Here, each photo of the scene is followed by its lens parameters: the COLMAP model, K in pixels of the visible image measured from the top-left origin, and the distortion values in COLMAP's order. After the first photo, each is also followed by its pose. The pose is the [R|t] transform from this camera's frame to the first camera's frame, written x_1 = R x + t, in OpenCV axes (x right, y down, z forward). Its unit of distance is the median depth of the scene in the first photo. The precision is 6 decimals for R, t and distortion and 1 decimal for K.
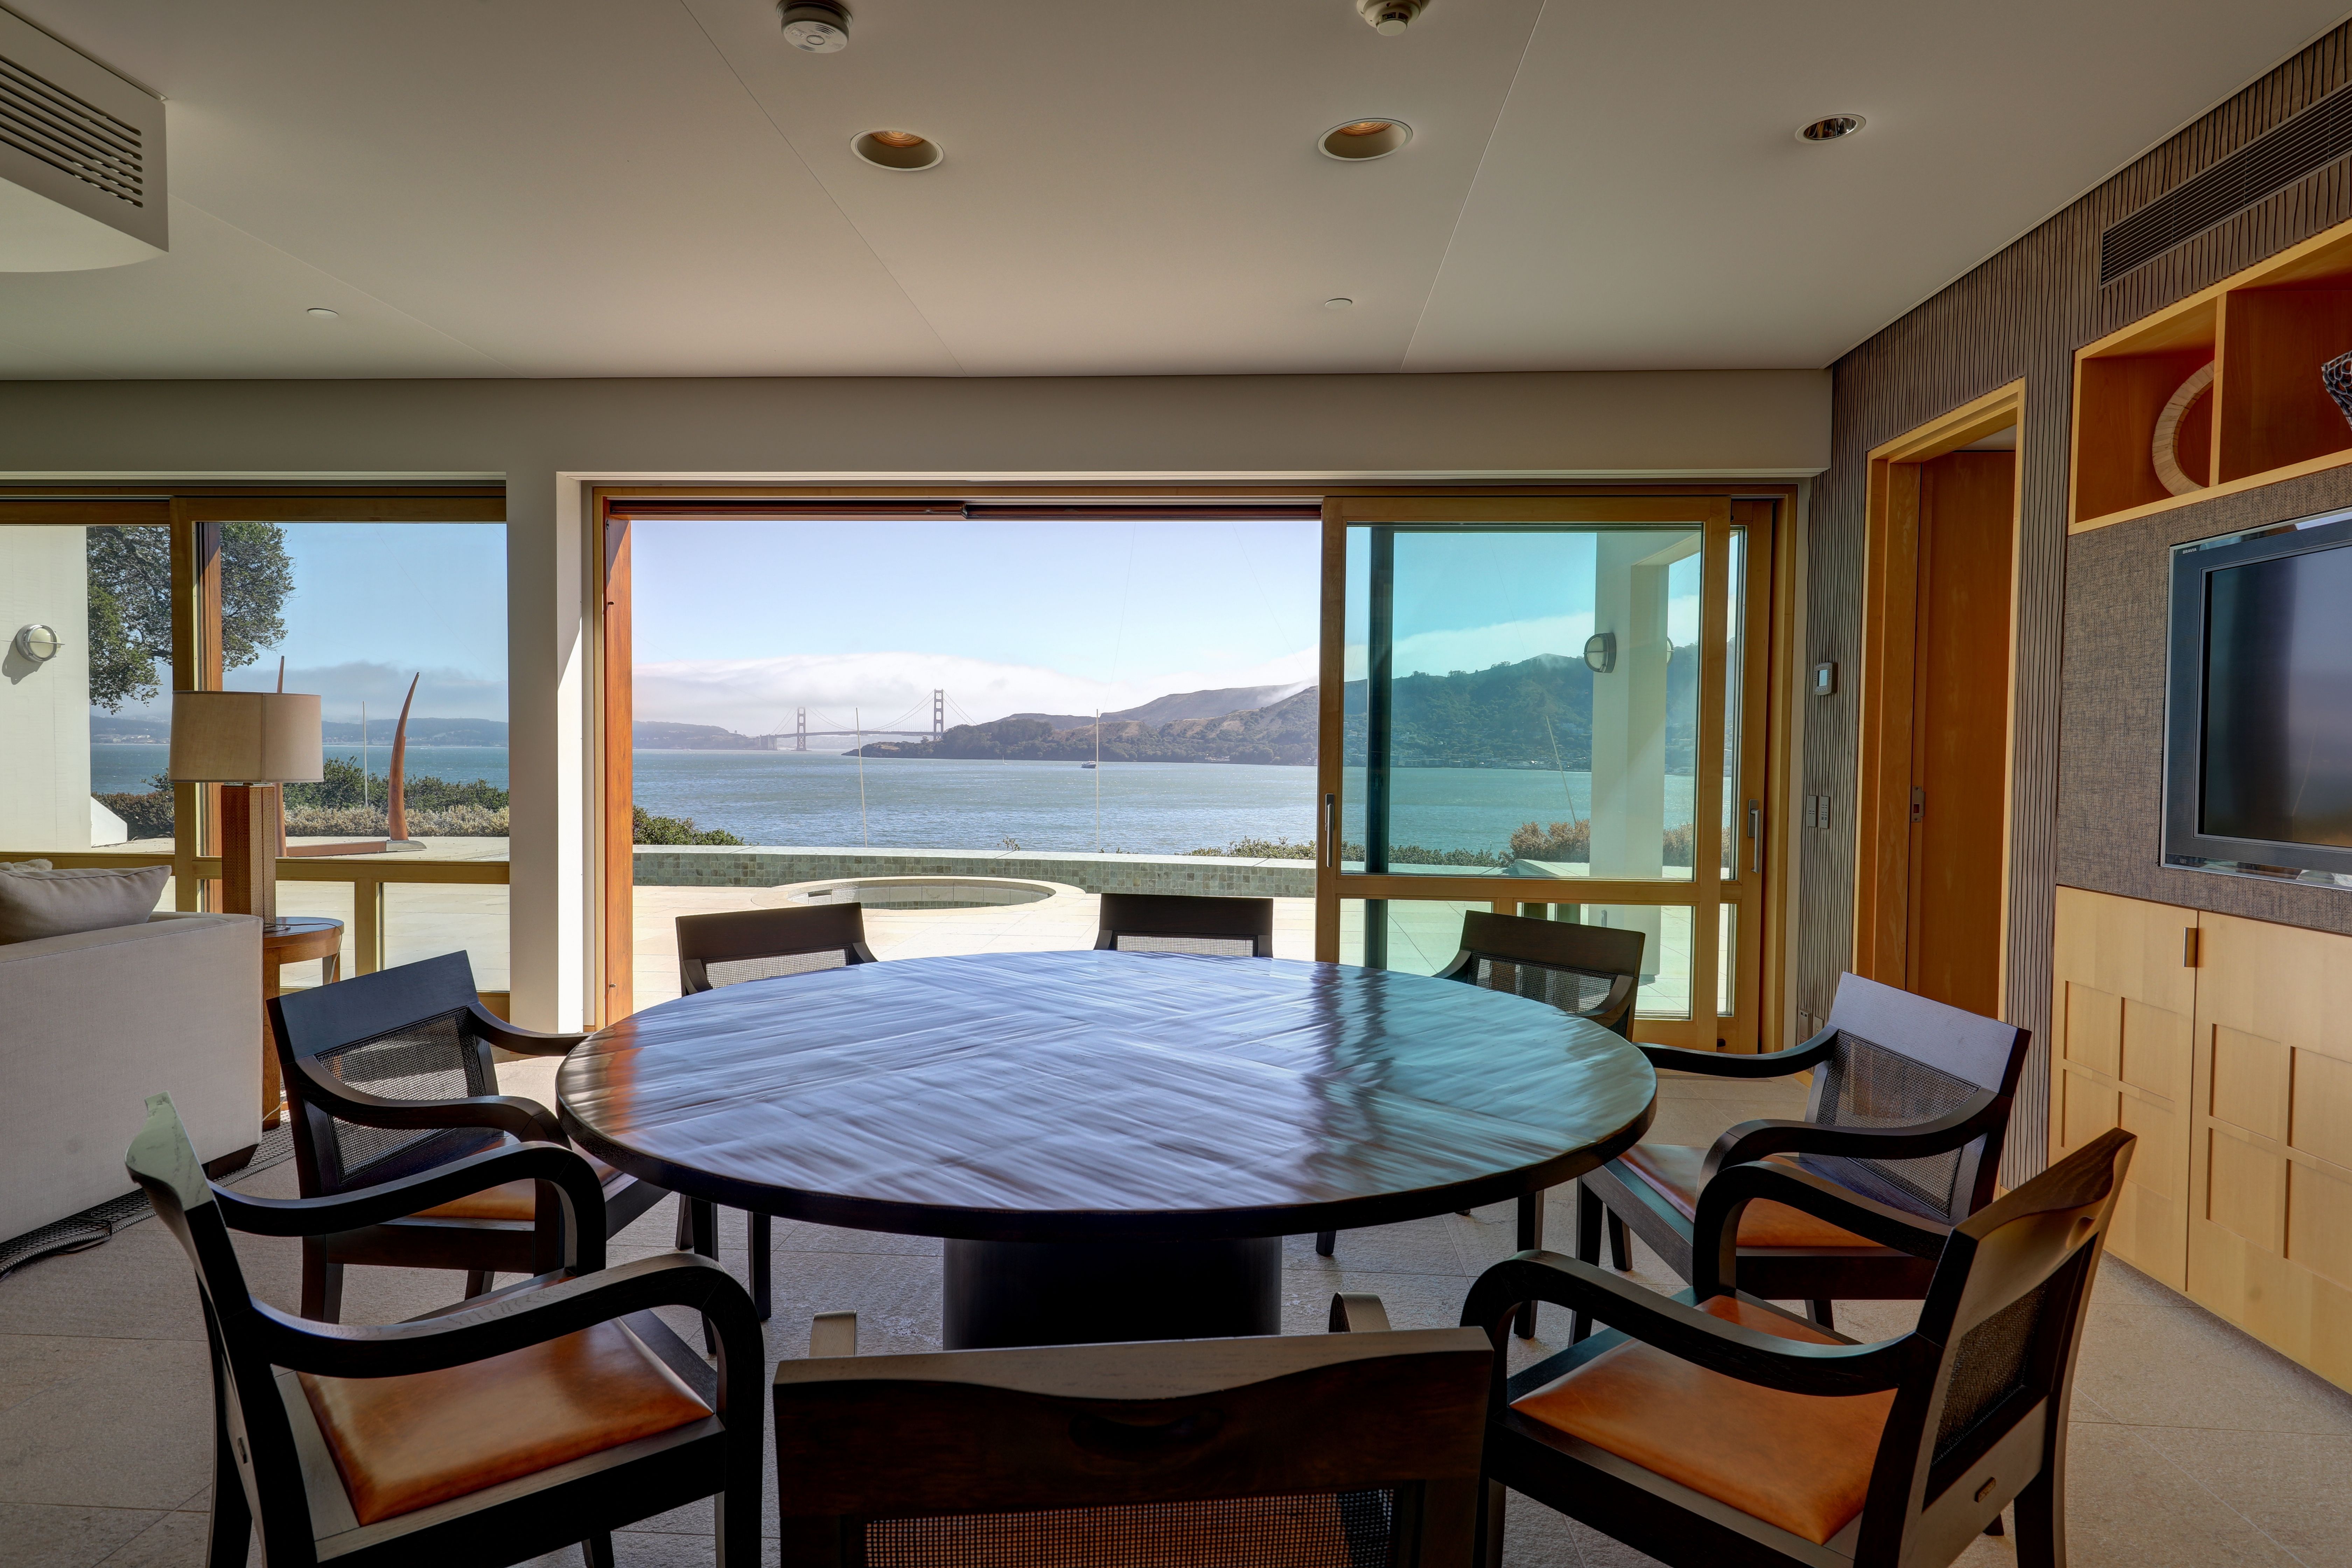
lens RADIAL K [[1296.8, 0, 1180.5], [0, 1296.8, 792.4], [0, 0, 1]] dist [-0.000245, -0.000202]
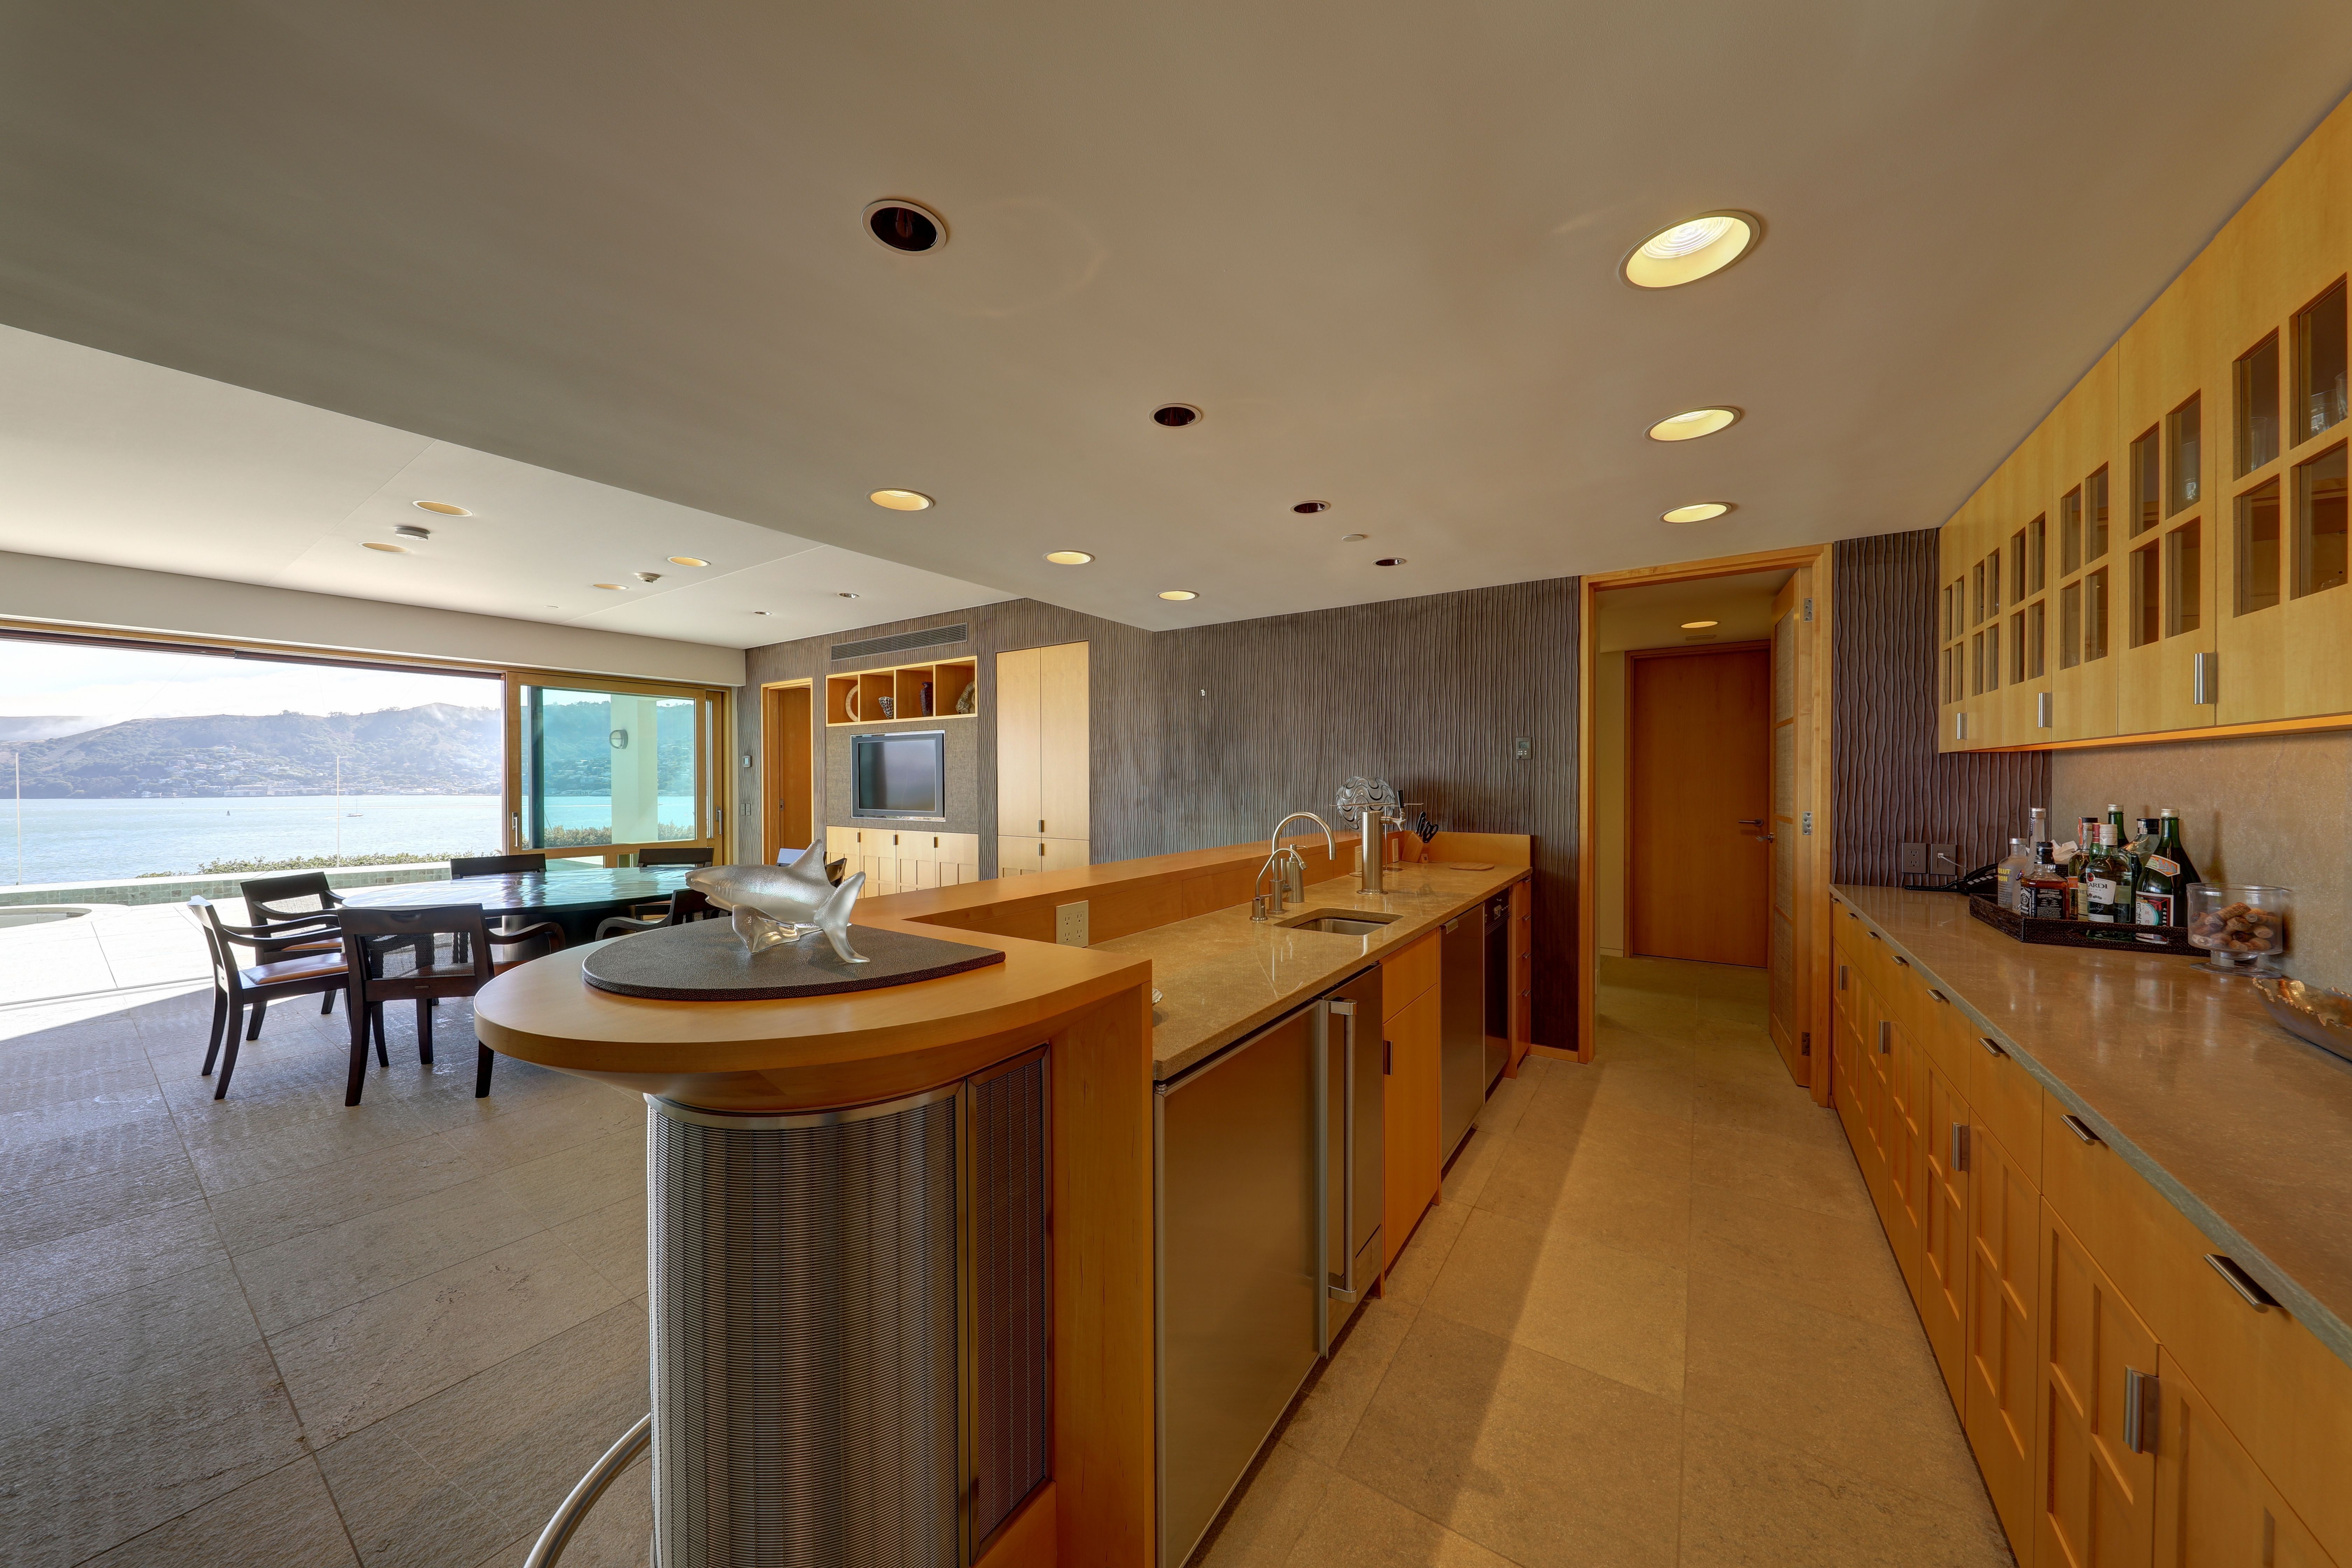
lens RADIAL K [[787.3, 0, 1176.8], [0, 787.3, 790.1], [0, 0, 1]] dist [-0.000331, -0.000050]
pose [[0.514320, -0.021454, 0.857330, -0.433054], [0.035144, 0.999375, 0.003926, -0.000226], [-0.856878, 0.028111, 0.514752, -0.597047]]
